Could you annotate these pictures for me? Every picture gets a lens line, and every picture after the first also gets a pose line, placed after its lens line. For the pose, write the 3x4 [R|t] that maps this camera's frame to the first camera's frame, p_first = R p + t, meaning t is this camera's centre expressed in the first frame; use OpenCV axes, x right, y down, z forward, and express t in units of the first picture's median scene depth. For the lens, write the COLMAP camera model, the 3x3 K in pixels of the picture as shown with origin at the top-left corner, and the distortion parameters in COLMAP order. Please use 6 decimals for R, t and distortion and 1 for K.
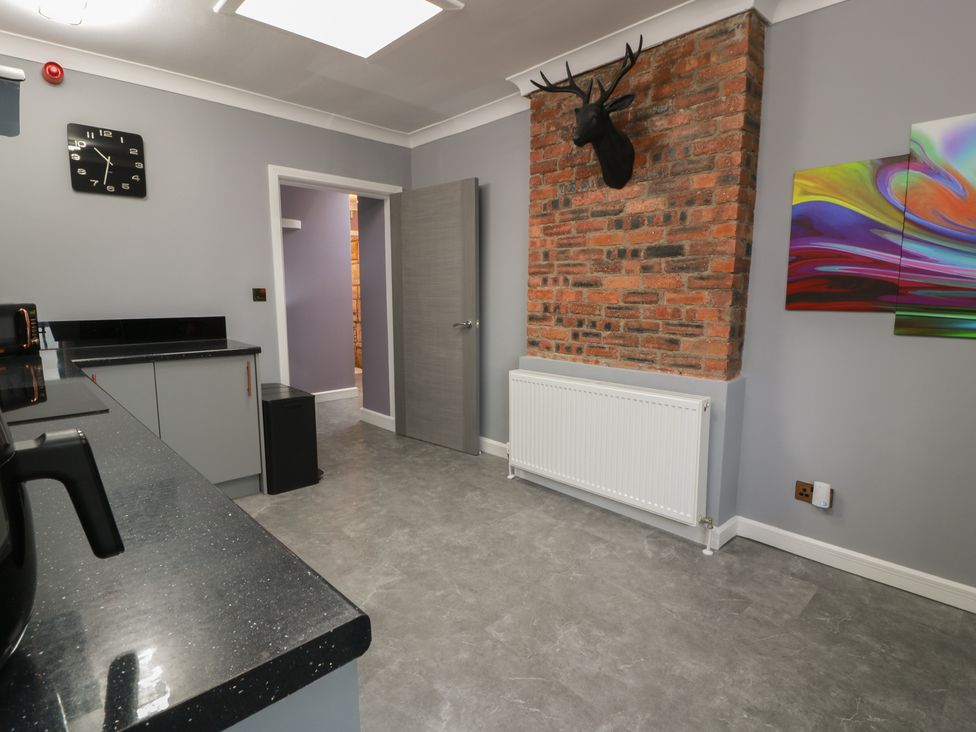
lens RADIAL K [[514.0, 0, 488.8], [0, 514.0, 361.0], [0, 0, 1]] dist [0.001777, -0.014795]
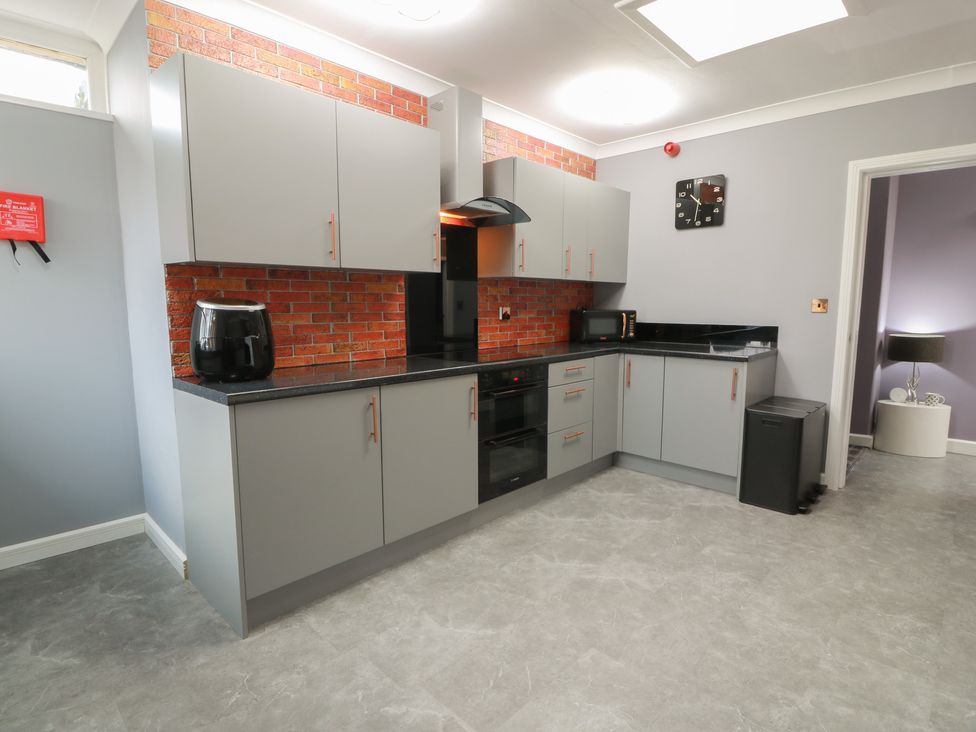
lens RADIAL K [[514.0, 0, 488.8], [0, 514.0, 361.0], [0, 0, 1]] dist [0.001777, -0.014795]
pose [[0.052462, 0.112545, -0.992261, 0.628236], [-0.133463, 0.985505, 0.104722, -0.064037], [0.989664, 0.126936, 0.066722, 0.476540]]
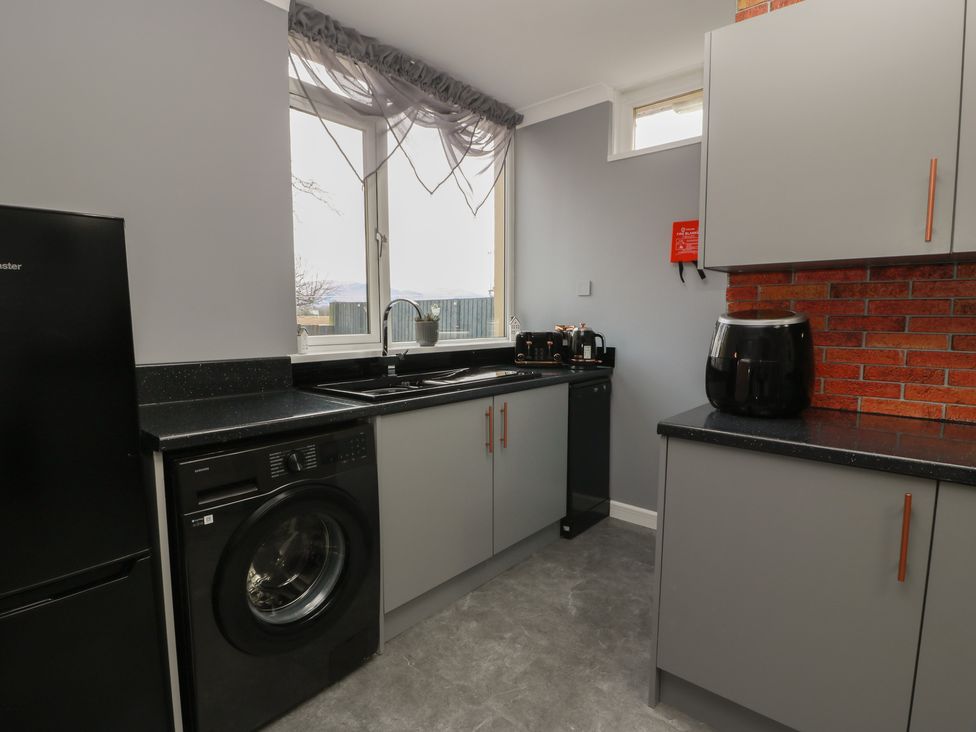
lens RADIAL K [[514.0, 0, 488.8], [0, 514.0, 361.0], [0, 0, 1]] dist [0.001777, -0.014795]
pose [[-0.995823, 0.006782, -0.091058, 0.194107], [-0.013658, 0.974956, 0.221976, -0.097278], [0.090283, 0.222292, -0.970791, 0.717846]]
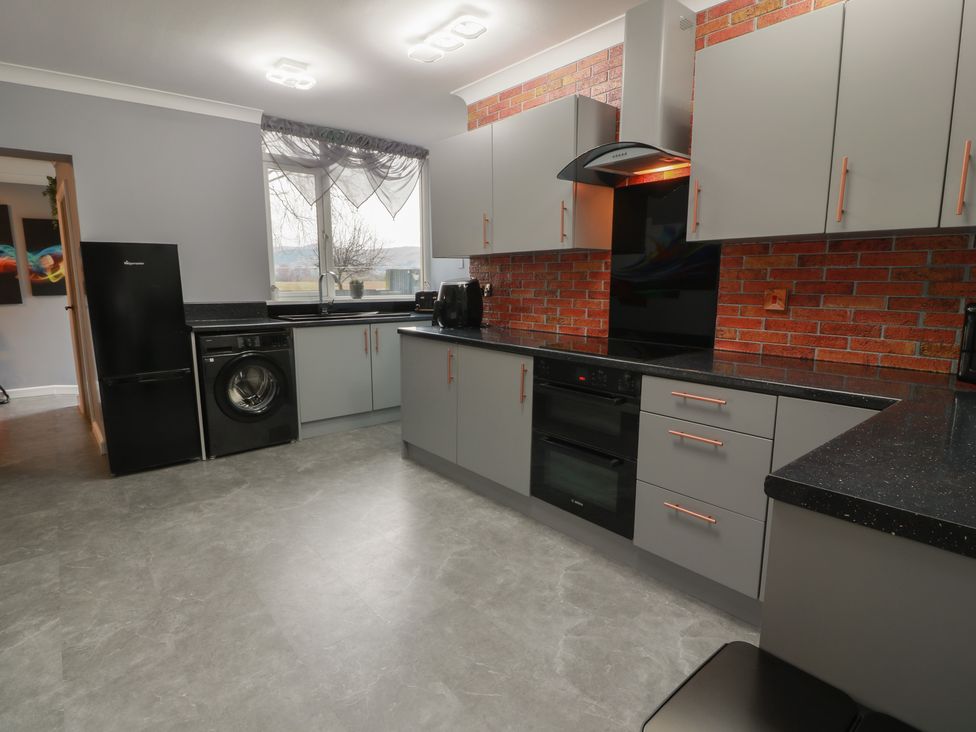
lens RADIAL K [[519.6, 0, 488.7], [0, 519.6, 360.8], [0, 0, 1]] dist [0.002424, -0.015511]
pose [[-0.998223, -0.011547, 0.058452, -0.347790], [0.005485, 0.959061, 0.283145, -0.194954], [-0.059329, 0.282962, -0.957294, 1.448195]]
